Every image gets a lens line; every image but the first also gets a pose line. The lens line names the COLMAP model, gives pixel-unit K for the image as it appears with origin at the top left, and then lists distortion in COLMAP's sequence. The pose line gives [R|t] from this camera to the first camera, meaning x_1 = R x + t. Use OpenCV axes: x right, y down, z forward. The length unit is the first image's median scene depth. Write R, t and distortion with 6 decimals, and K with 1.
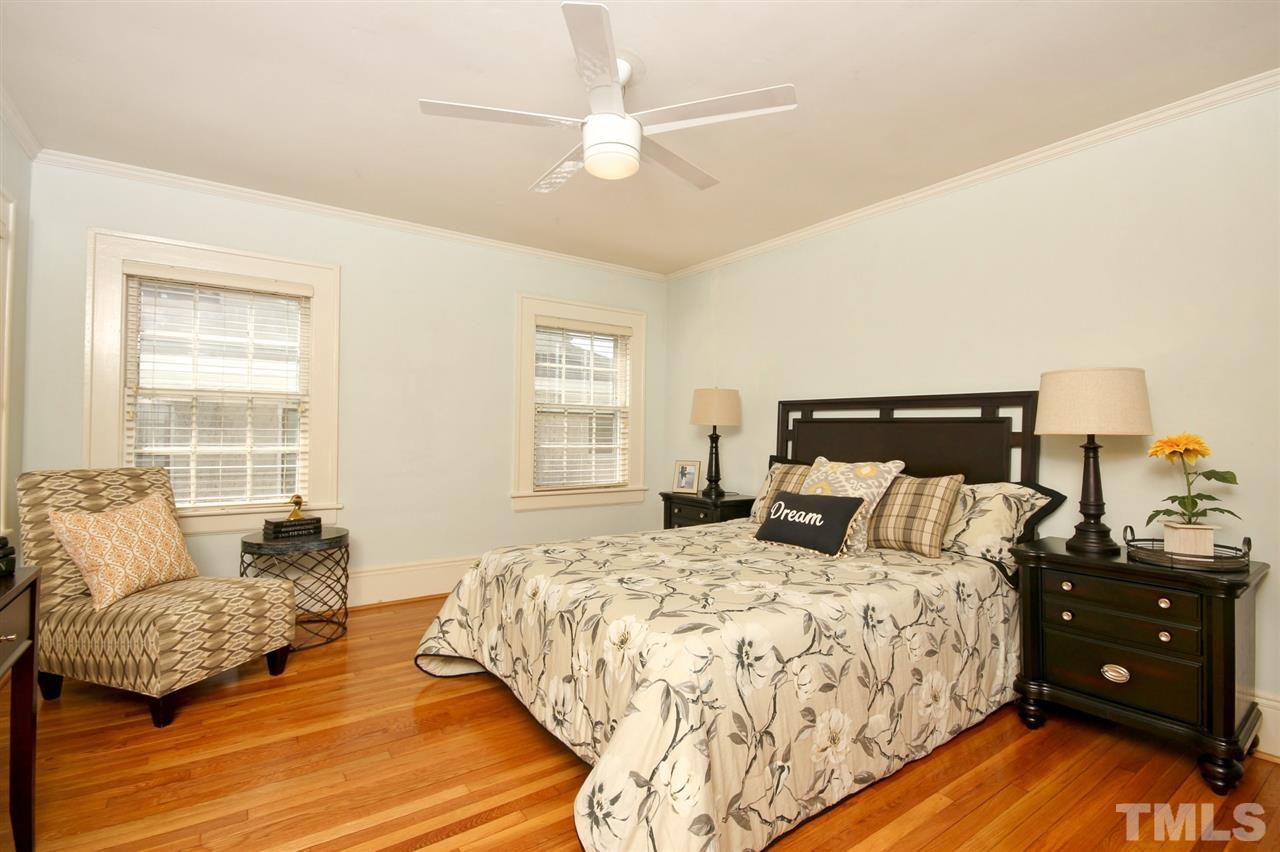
lens RADIAL K [[600.3, 0, 644.8], [0, 600.3, 423.7], [0, 0, 1]] dist [0.000780, 0.000055]
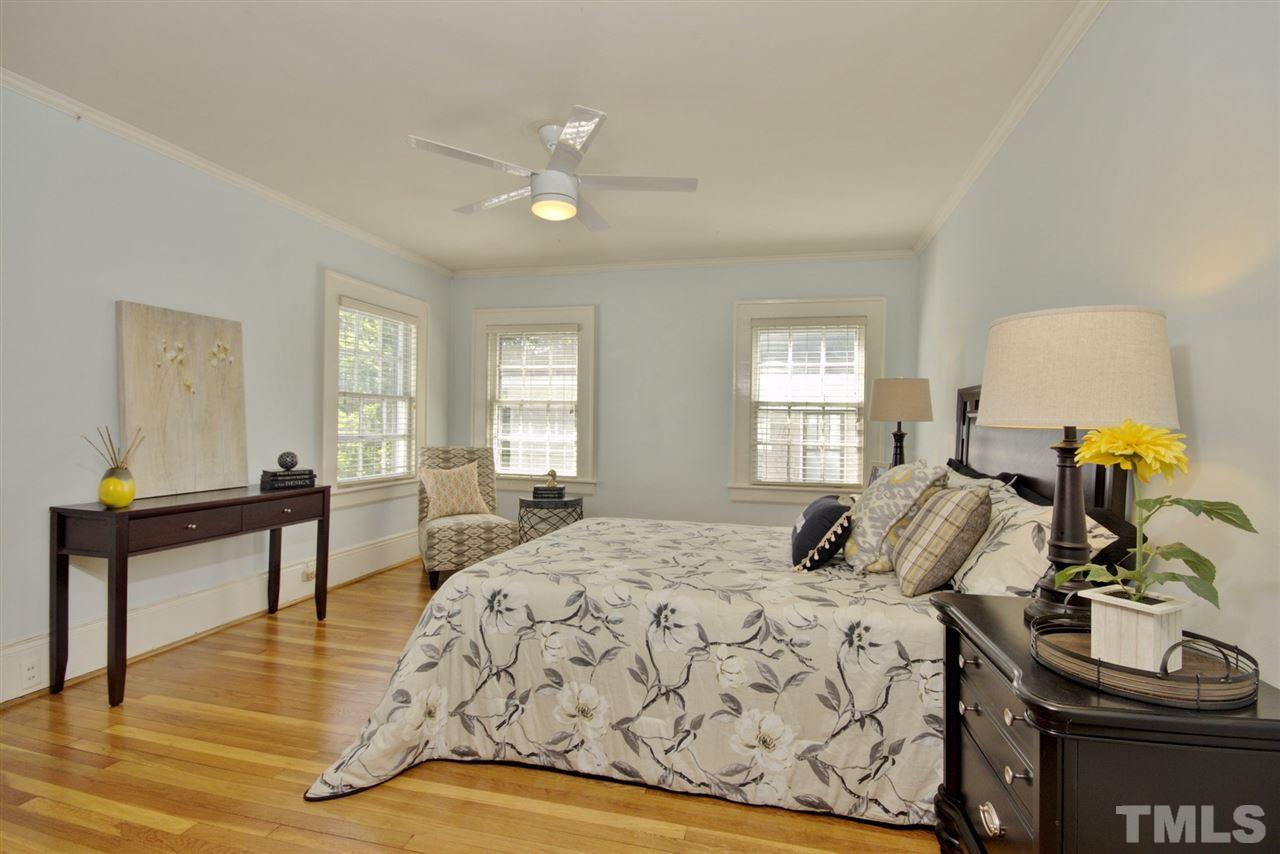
lens RADIAL K [[600.3, 0, 647.7], [0, 600.3, 431.5], [0, 0, 1]] dist [0.000780, 0.000055]
pose [[0.647764, 0.006025, -0.761817, 1.014484], [-0.000249, 0.999970, 0.007698, 0.019981], [0.761841, -0.004797, 0.647746, 0.343592]]
